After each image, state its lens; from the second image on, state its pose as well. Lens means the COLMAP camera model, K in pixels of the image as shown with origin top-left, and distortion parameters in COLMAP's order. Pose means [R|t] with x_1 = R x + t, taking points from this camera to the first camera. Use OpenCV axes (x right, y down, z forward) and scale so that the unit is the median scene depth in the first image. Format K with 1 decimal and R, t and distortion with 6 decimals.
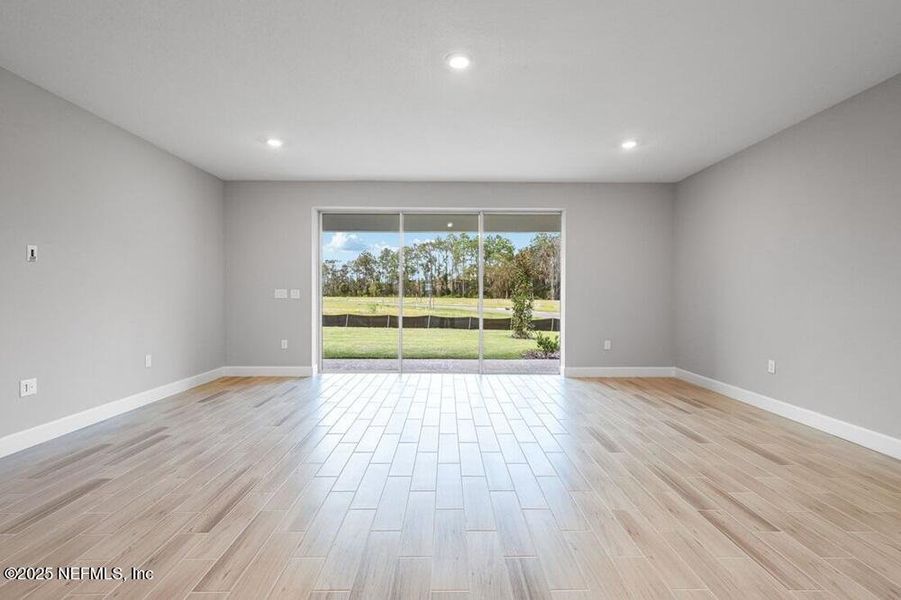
lens RADIAL K [[416.6, 0, 452.9], [0, 416.6, 296.7], [0, 0, 1]] dist [0.003892, -0.000351]
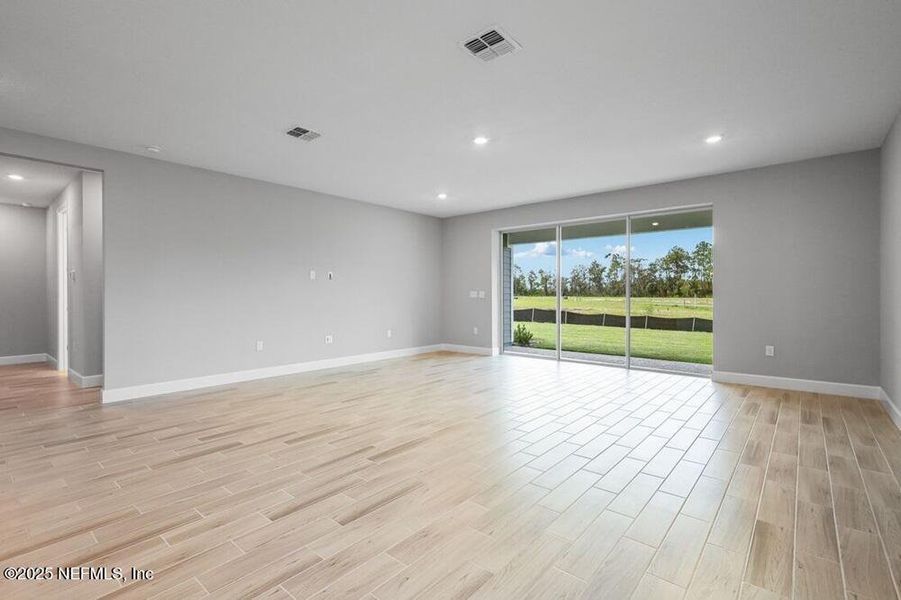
lens RADIAL K [[416.6, 0, 455.0], [0, 416.6, 295.9], [0, 0, 1]] dist [0.003892, -0.000351]
pose [[0.761138, -0.003092, -0.648582, 0.252170], [0.001088, 0.999993, -0.003491, 0.001341], [0.648589, 0.001951, 0.761137, -0.057133]]
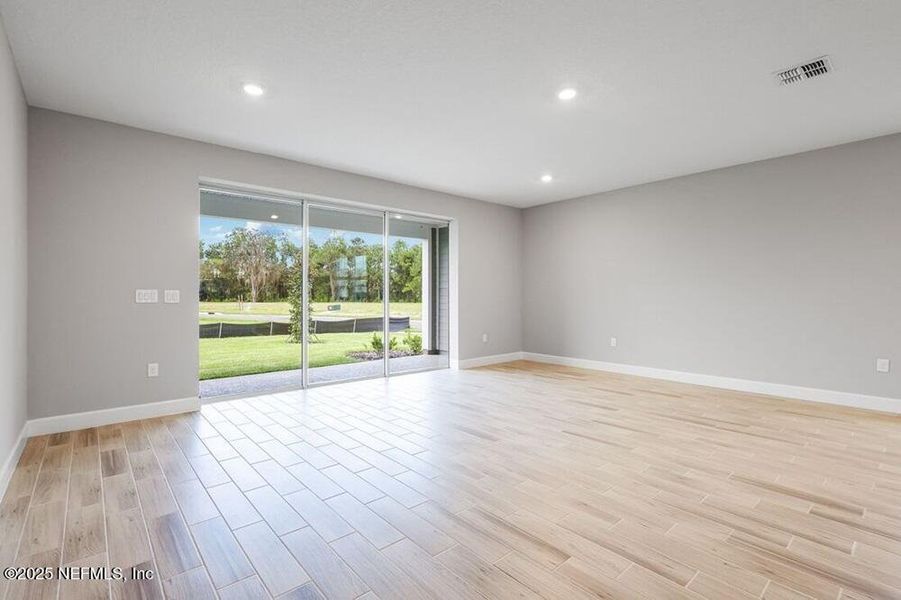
lens RADIAL K [[416.6, 0, 453.0], [0, 416.6, 291.7], [0, 0, 1]] dist [0.003892, -0.000351]
pose [[0.760217, 0.001004, 0.649668, -0.269244], [0.009159, 0.999883, -0.012263, -0.001147], [-0.649604, 0.015273, 0.760119, 0.091076]]
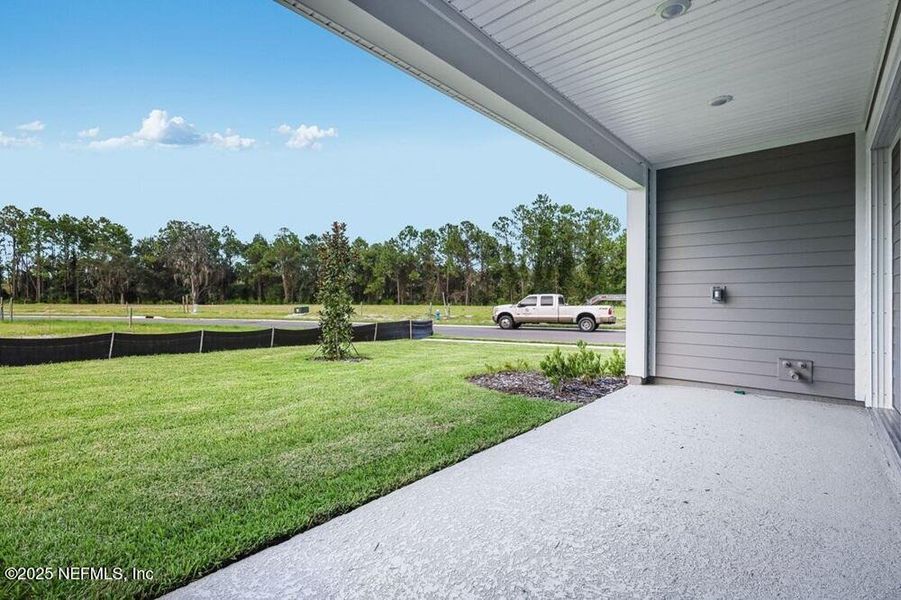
lens RADIAL K [[416.6, 0, 453.6], [0, 416.6, 299.3], [0, 0, 1]] dist [0.003892, -0.000351]
pose [[0.673558, -0.006669, 0.739104, -0.271618], [0.008742, 0.999961, 0.001056, 0.011855], [-0.739082, 0.005750, 0.673591, 0.620517]]
